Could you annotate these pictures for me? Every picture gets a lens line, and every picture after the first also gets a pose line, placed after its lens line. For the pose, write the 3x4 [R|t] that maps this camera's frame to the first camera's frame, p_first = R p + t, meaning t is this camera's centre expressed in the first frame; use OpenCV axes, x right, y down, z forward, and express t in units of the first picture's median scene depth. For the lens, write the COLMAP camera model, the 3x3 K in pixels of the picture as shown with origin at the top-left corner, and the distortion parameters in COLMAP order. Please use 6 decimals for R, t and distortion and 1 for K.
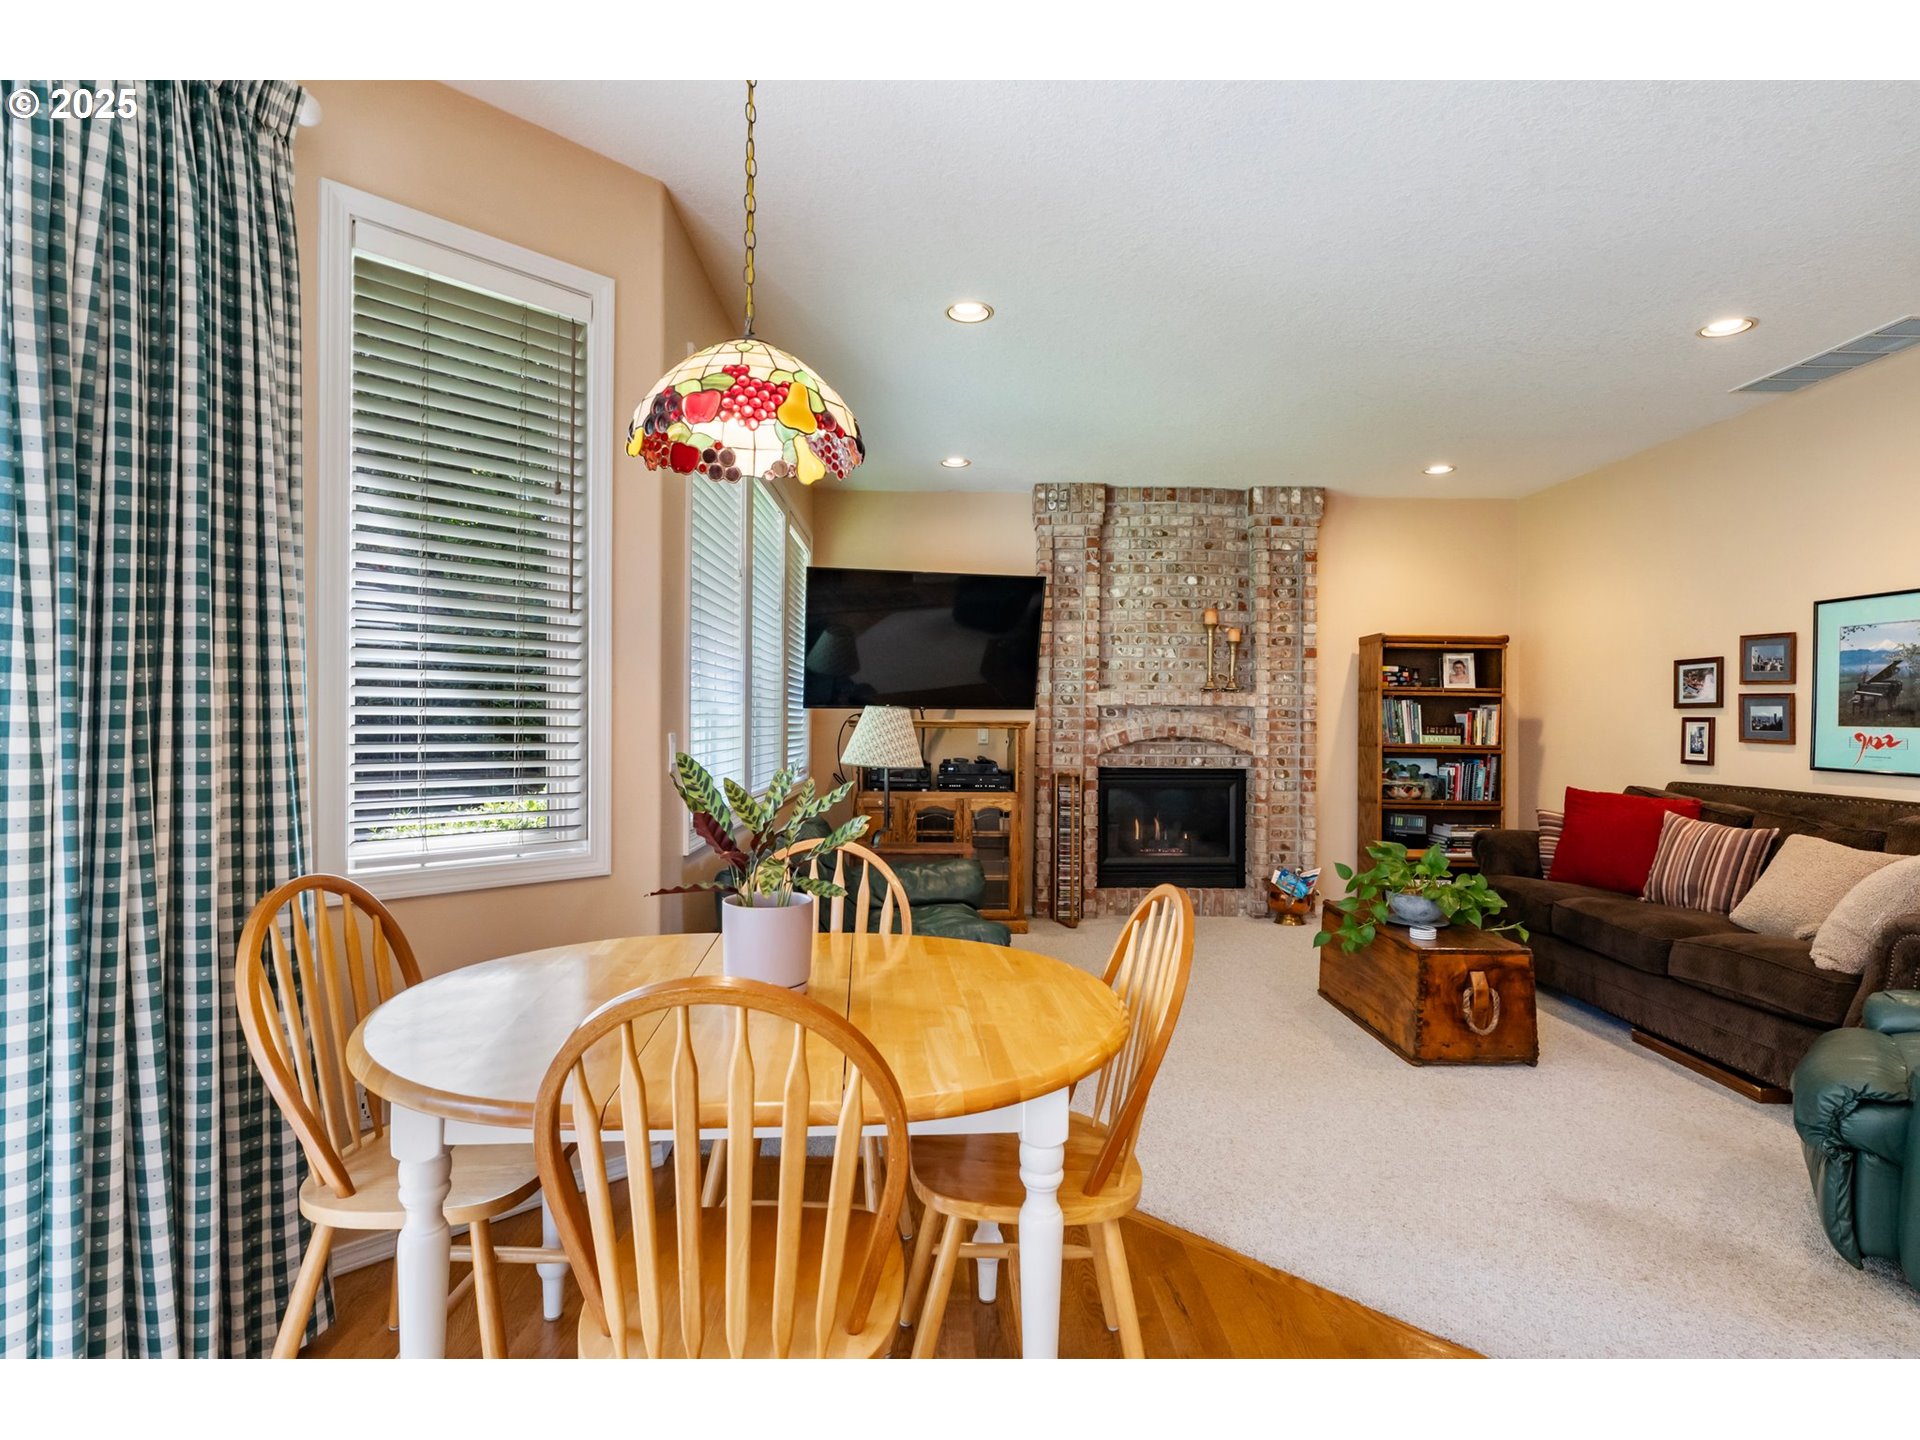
lens RADIAL K [[893.5, 0, 819.5], [0, 893.5, 715.4], [0, 0, 1]] dist [0.003386, 0.002023]
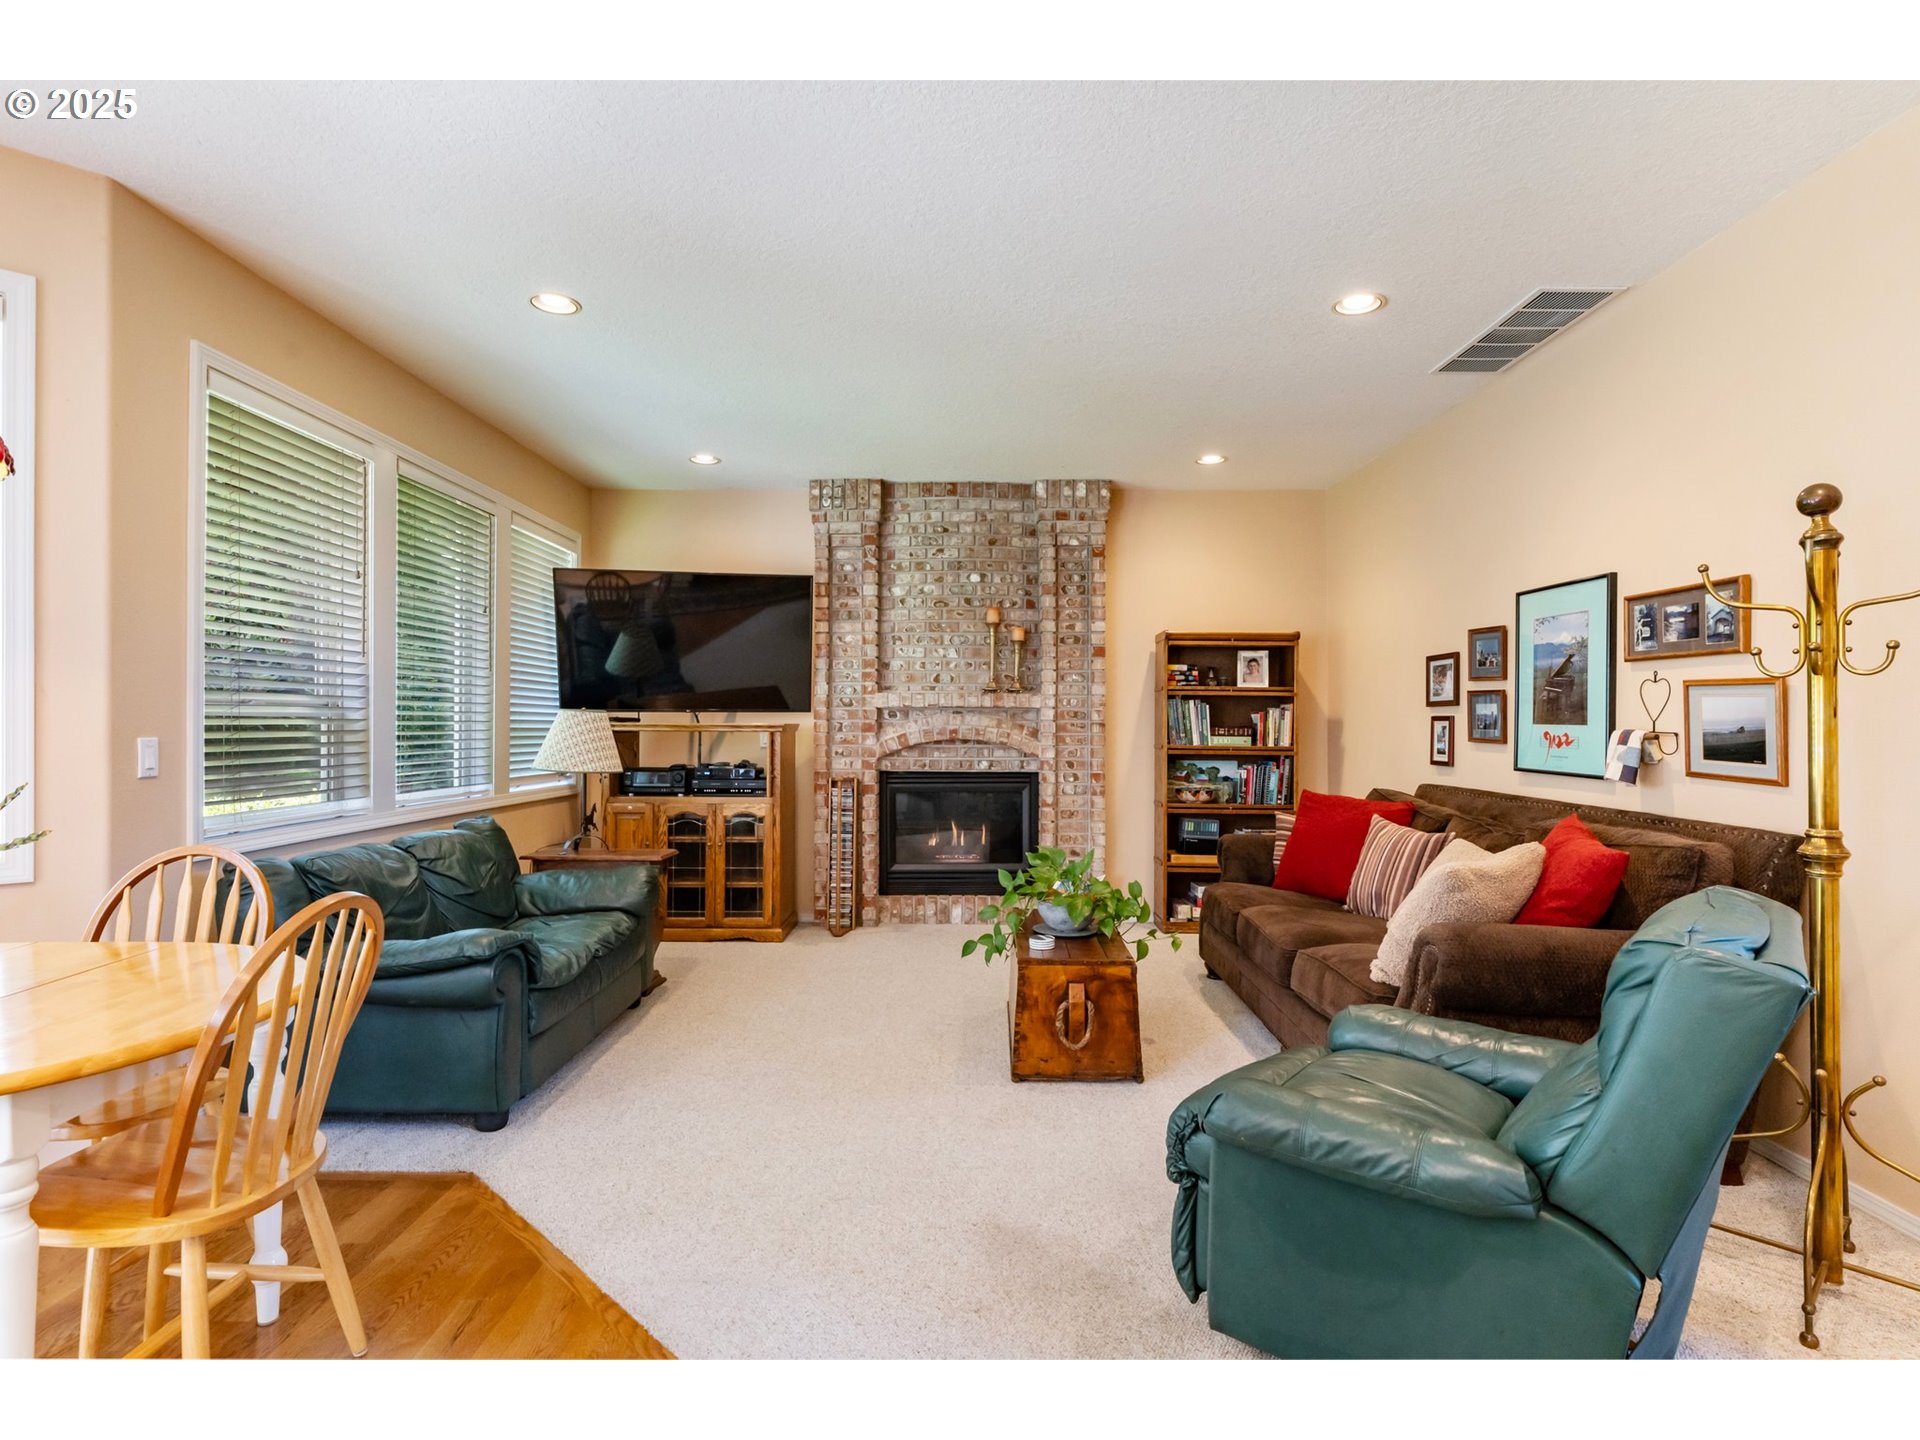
lens RADIAL K [[893.5, 0, 956.1], [0, 893.5, 724.4], [0, 0, 1]] dist [0.003386, 0.002023]
pose [[0.999351, -0.005086, -0.035662, 0.433147], [0.005181, 0.999983, 0.002563, 0.005278], [0.035648, -0.002746, 0.999361, 0.031481]]
